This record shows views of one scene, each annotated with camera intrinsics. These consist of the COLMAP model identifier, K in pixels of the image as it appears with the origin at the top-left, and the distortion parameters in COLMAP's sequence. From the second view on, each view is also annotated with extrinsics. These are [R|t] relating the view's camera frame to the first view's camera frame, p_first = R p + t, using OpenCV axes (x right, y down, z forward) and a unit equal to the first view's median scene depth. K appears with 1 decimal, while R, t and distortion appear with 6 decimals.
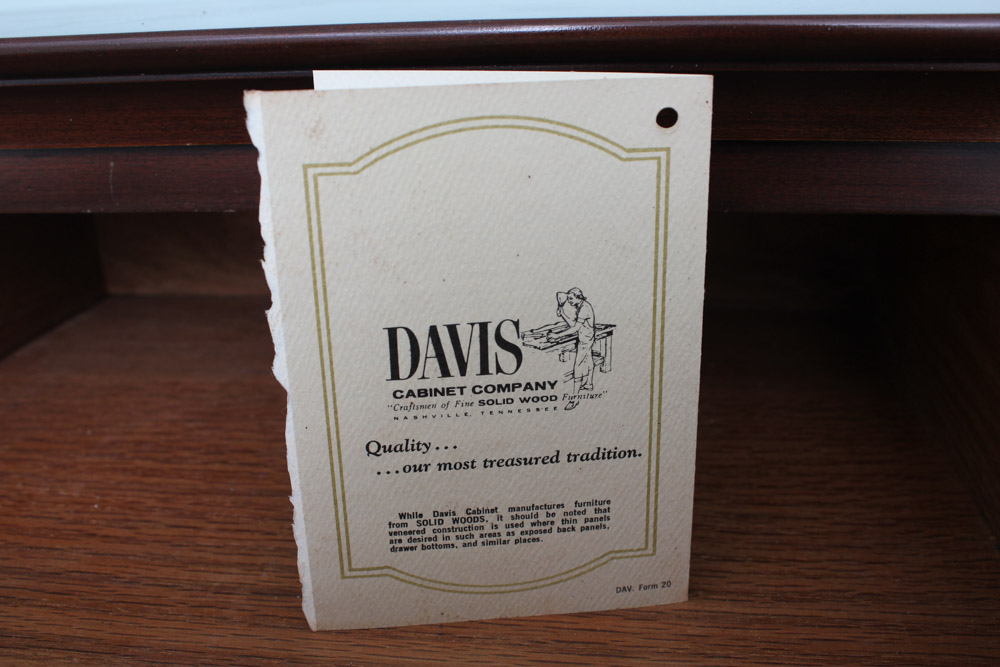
lens RADIAL K [[1044.7, 0, 500.3], [0, 1044.7, 329.7], [0, 0, 1]] dist [-0.082069, 0.000000]
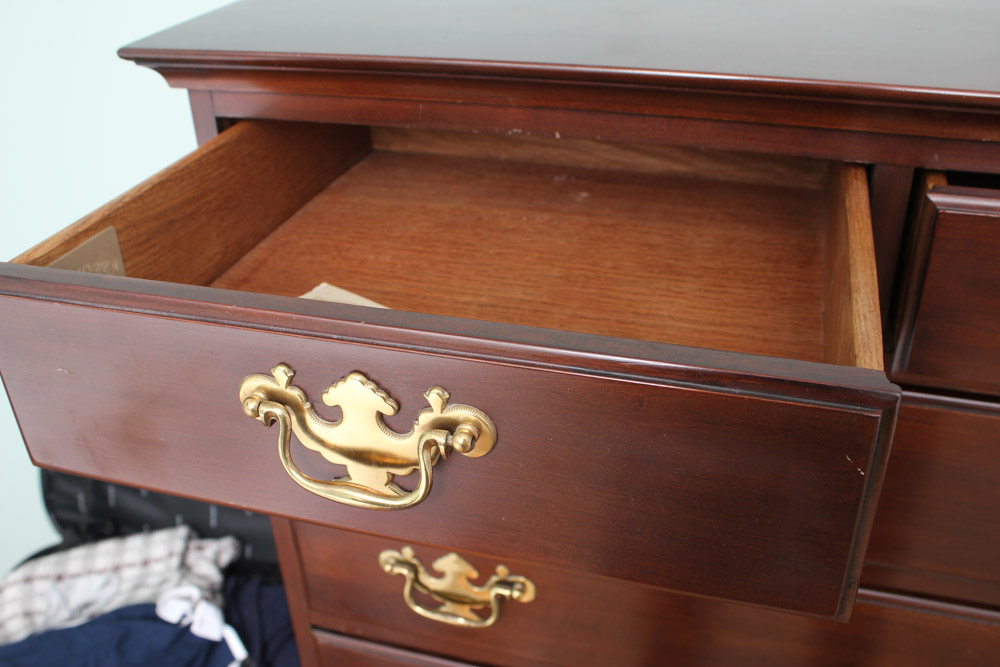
lens RADIAL K [[957.5, 0, 496.7], [0, 957.5, 335.2], [0, 0, 1]] dist [-0.138427, 0.000000]
pose [[0.989557, 0.077337, -0.121641, 0.053554], [-0.053472, 0.980623, 0.188467, -0.070033], [0.133859, -0.179994, 0.974517, -0.937359]]
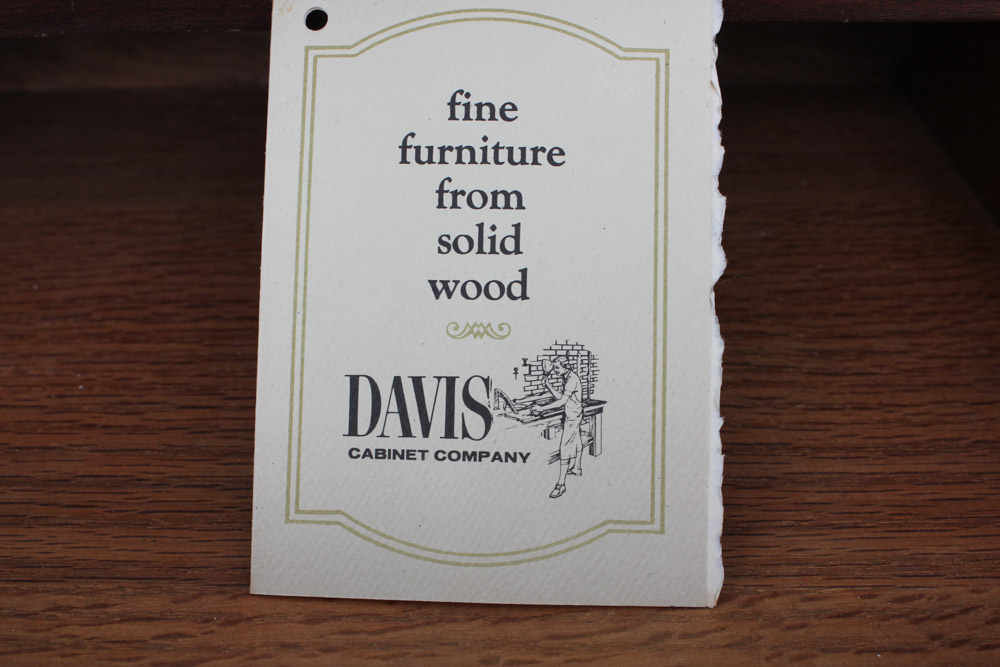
lens RADIAL K [[1179.0, 0, 505.1], [0, 1179.0, 335.1], [0, 0, 1]] dist [-0.086763, 0.000000]
pose [[0.992005, -0.061533, 0.110180, -0.157867], [0.033993, 0.971091, 0.236277, -0.087119], [-0.121534, -0.230643, 0.965419, 0.049349]]
